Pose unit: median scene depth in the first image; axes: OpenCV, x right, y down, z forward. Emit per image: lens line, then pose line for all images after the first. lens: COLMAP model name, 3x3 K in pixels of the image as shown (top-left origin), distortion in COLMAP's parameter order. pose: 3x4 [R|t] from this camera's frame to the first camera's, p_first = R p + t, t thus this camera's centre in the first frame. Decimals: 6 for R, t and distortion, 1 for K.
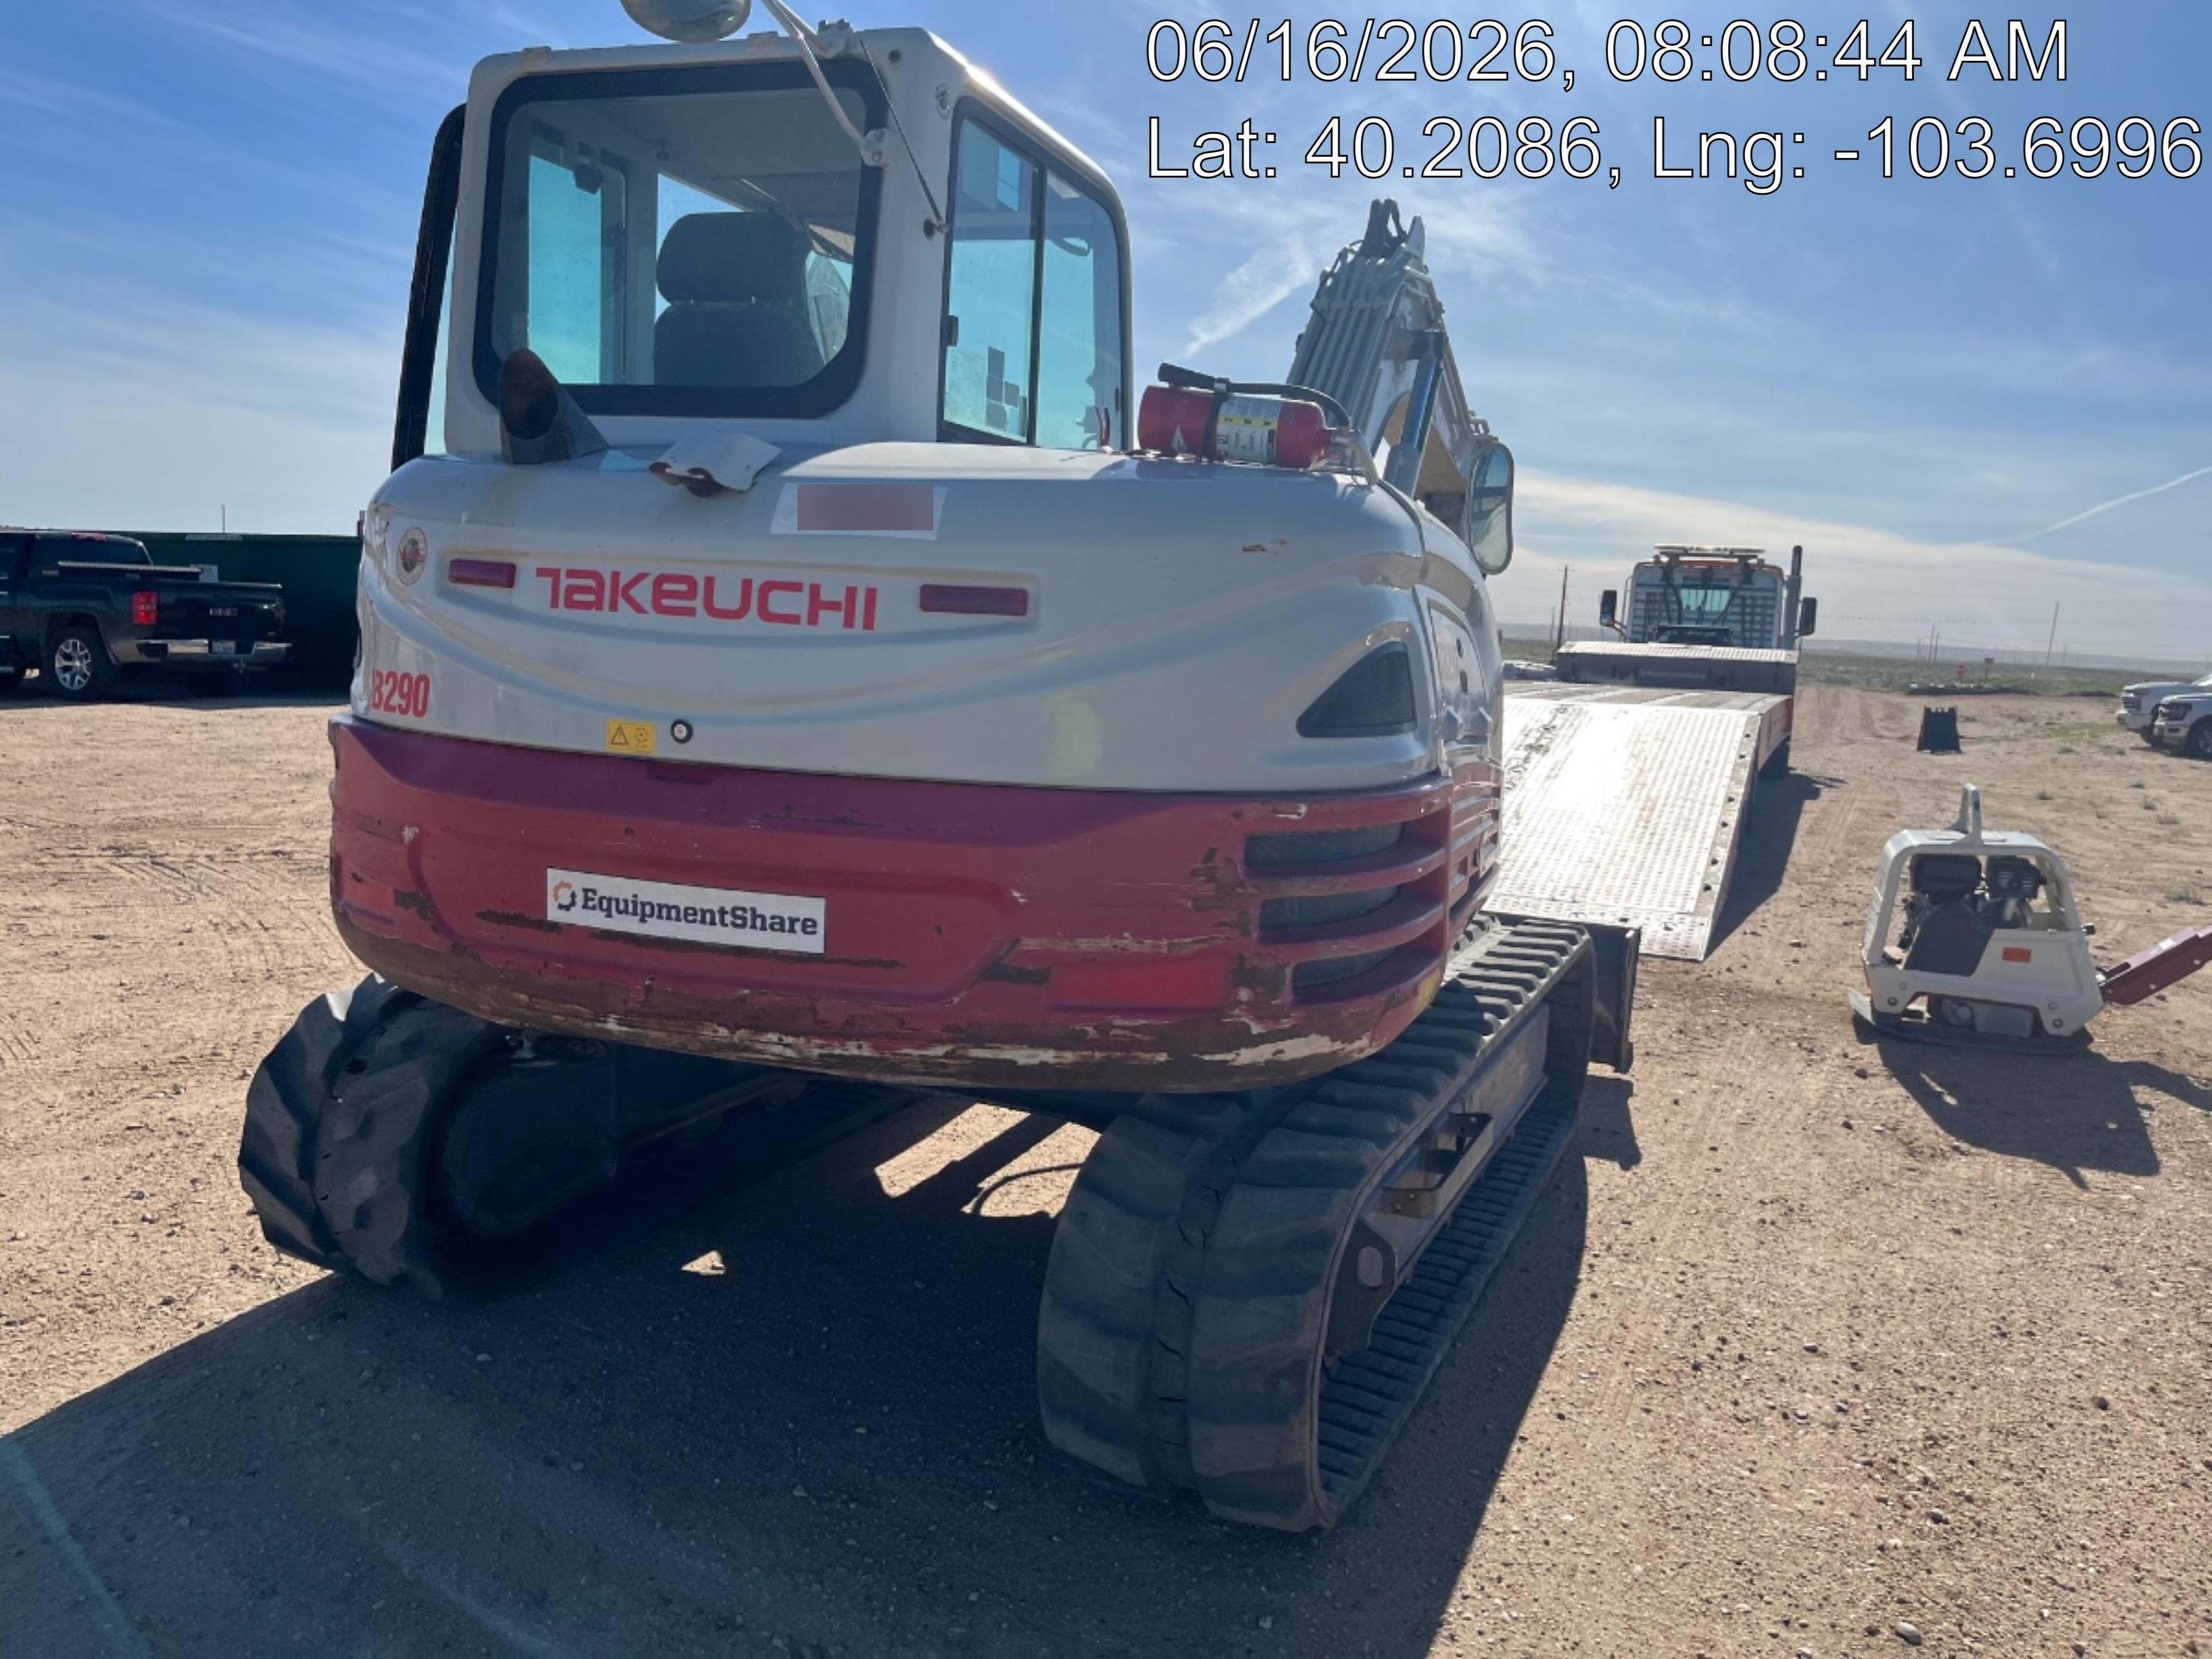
lens RADIAL K [[1725.1, 0, 1111.8], [0, 1725.1, 812.0], [0, 0, 1]] dist [0.063206, -0.099855]
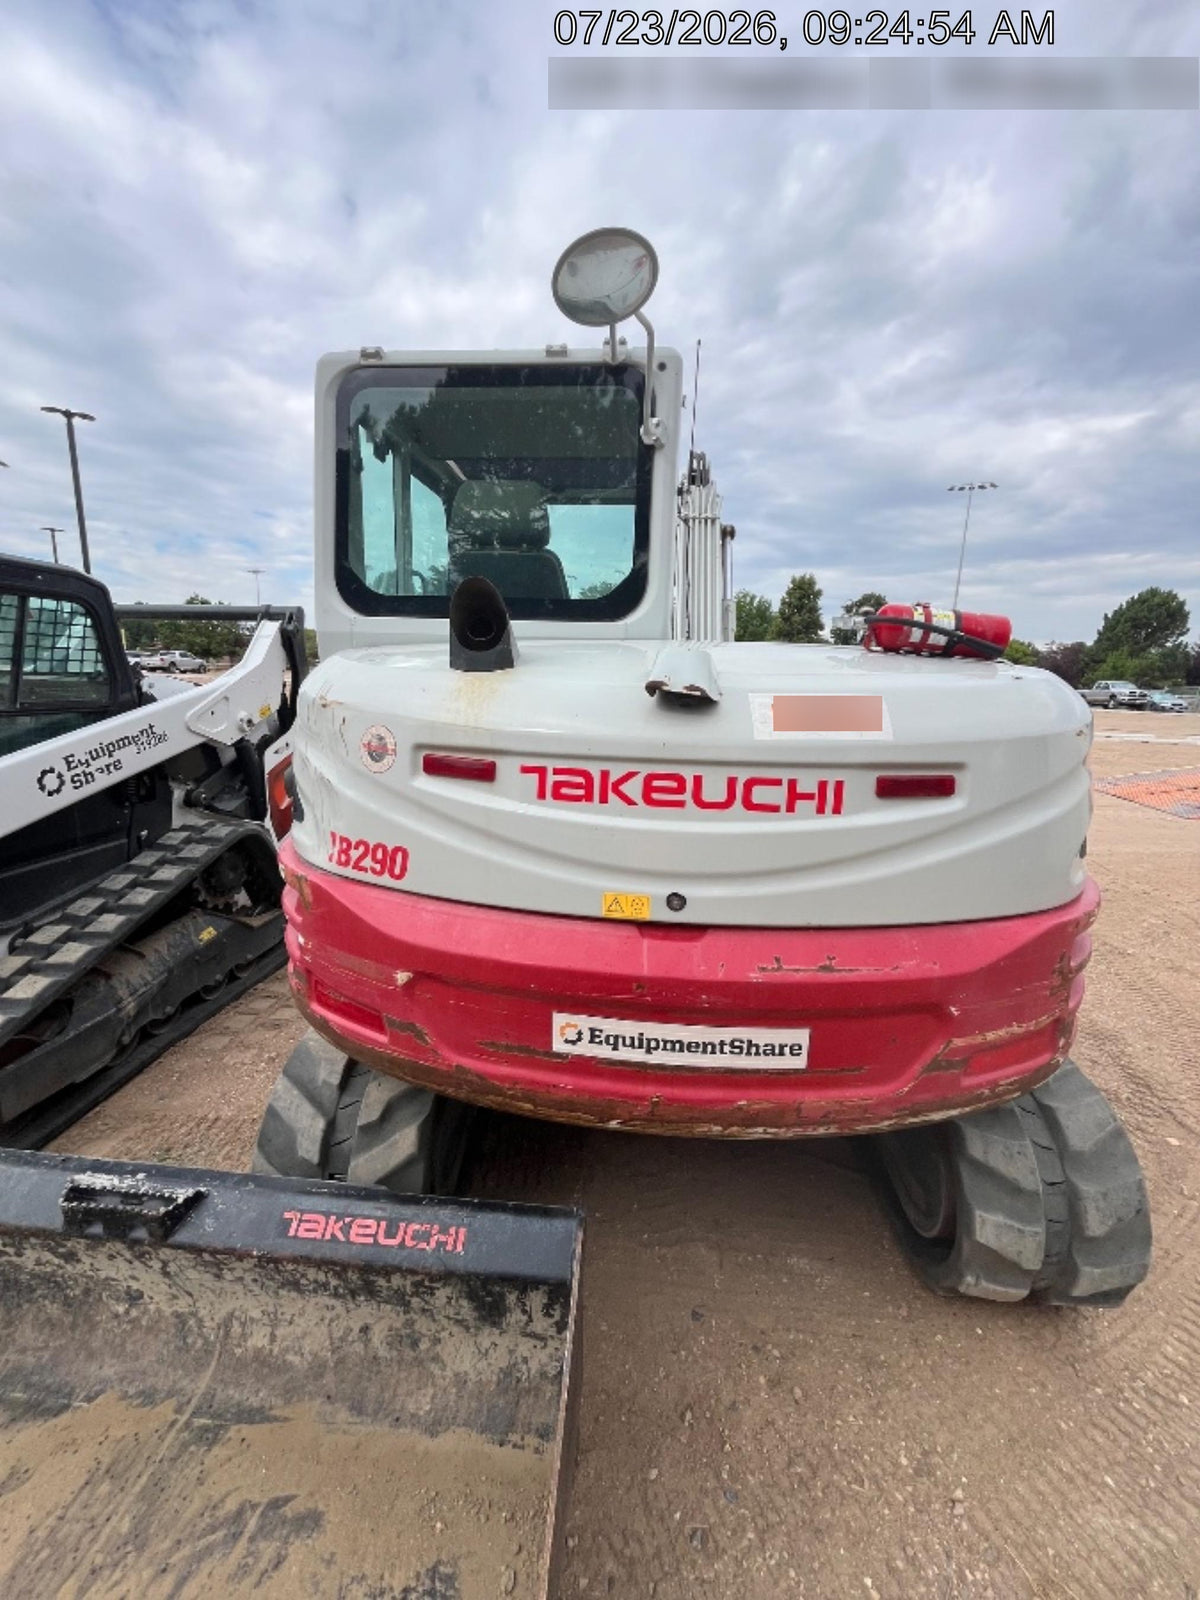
lens RADIAL K [[656.0, 0, 598.8], [0, 656.0, 797.8], [0, 0, 1]] dist [-0.000059, -0.001054]
pose [[0.967707, -0.071405, 0.241754, -0.404496], [0.050048, 0.994373, 0.093363, -0.163908], [-0.247061, -0.078249, 0.965835, 0.567565]]
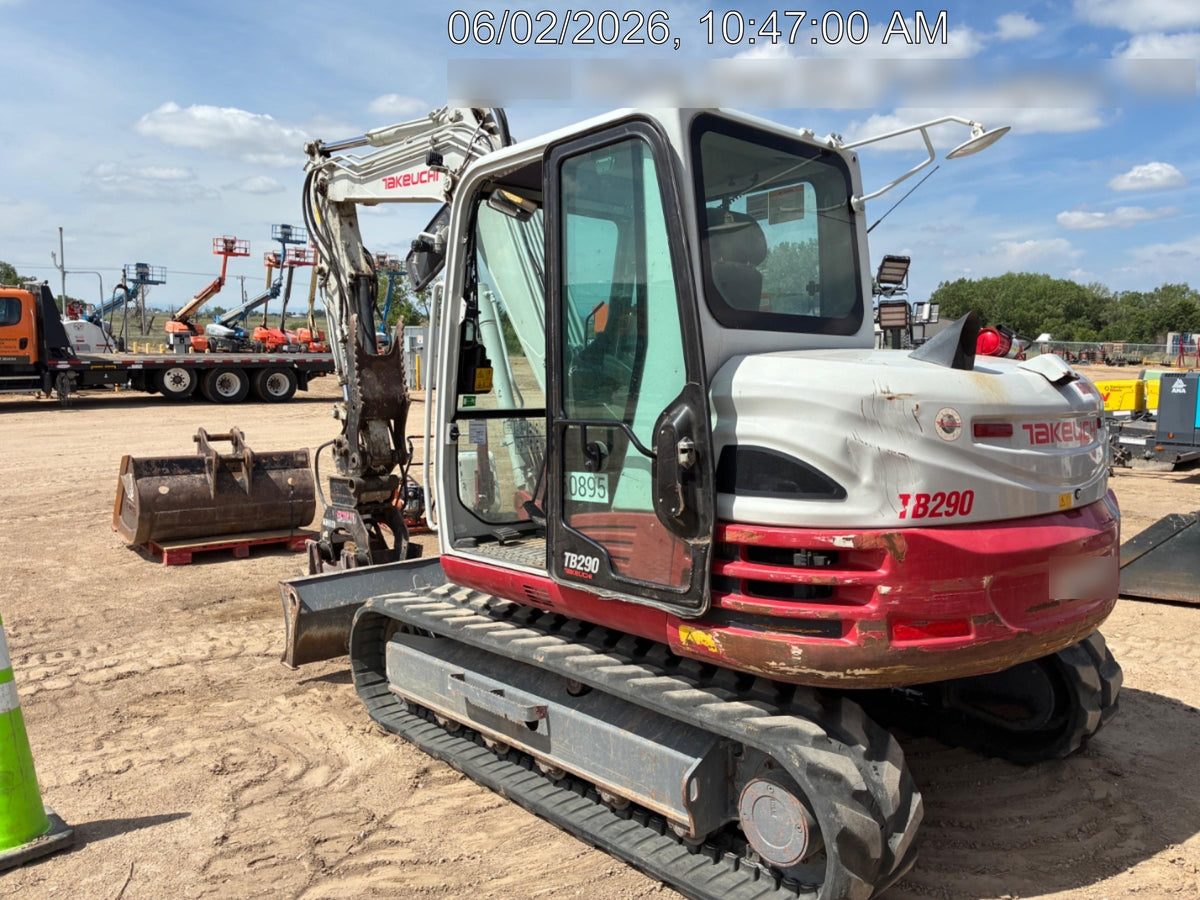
lens RADIAL K [[935.9, 0, 603.2], [0, 935.9, 440.5], [0, 0, 1]] dist [0.063206, -0.099855]
pose [[0.455213, -0.098967, 0.884865, -1.536743], [0.136990, 0.989755, 0.040225, -0.238848], [-0.879781, 0.102907, 0.464107, 0.958273]]
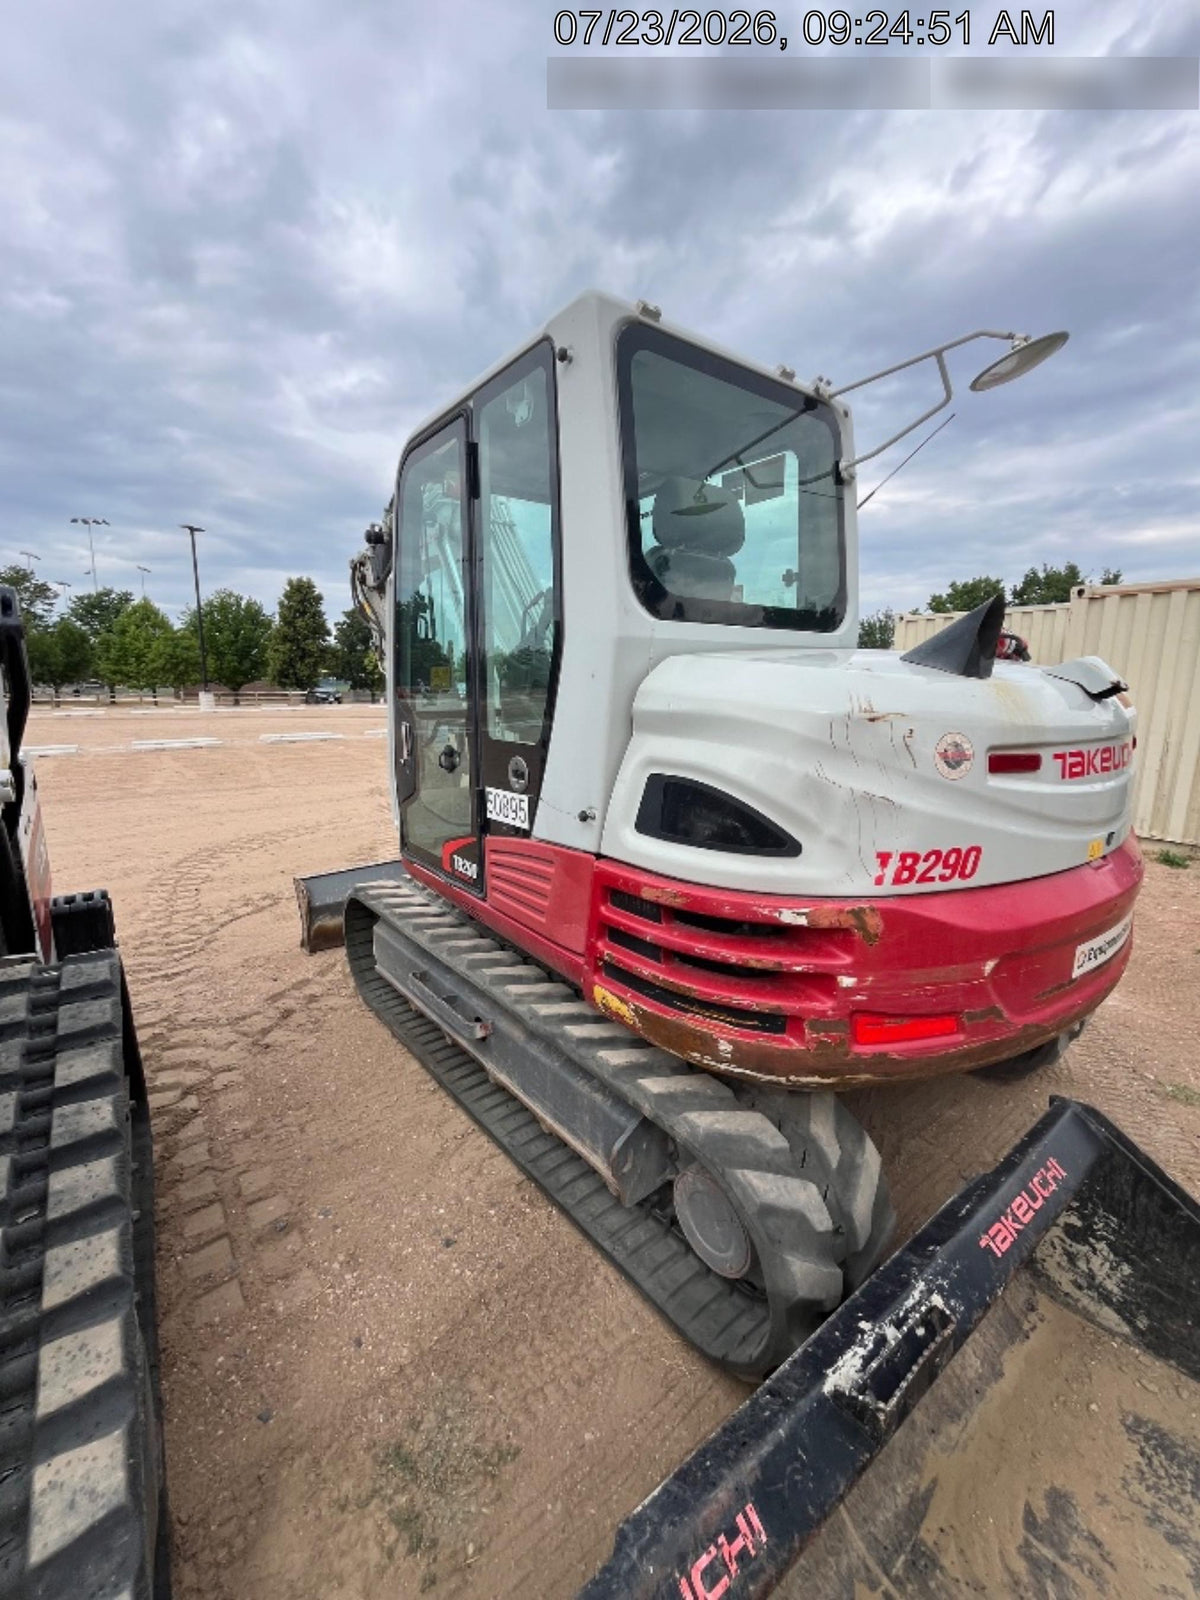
lens RADIAL K [[656.0, 0, 598.8], [0, 656.0, 797.8], [0, 0, 1]] dist [-0.000059, -0.001054]
pose [[0.539324, -0.197457, 0.818621, -1.025790], [0.127266, 0.980067, 0.152553, -0.244999], [-0.832426, 0.021907, 0.553703, 1.050726]]
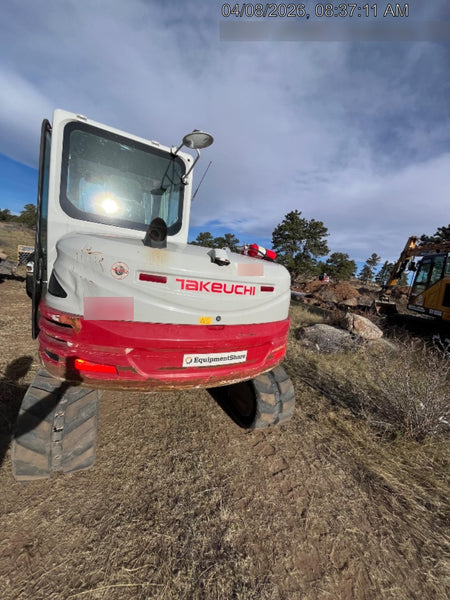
lens RADIAL K [[246.0, 0, 224.5], [0, 246.0, 299.2], [0, 0, 1]] dist [-0.000059, -0.001054]
pose [[0.674745, -0.058340, 0.735741, -0.690047], [-0.009317, 0.996118, 0.087531, -0.149841], [-0.737992, -0.065916, 0.671583, 0.567105]]
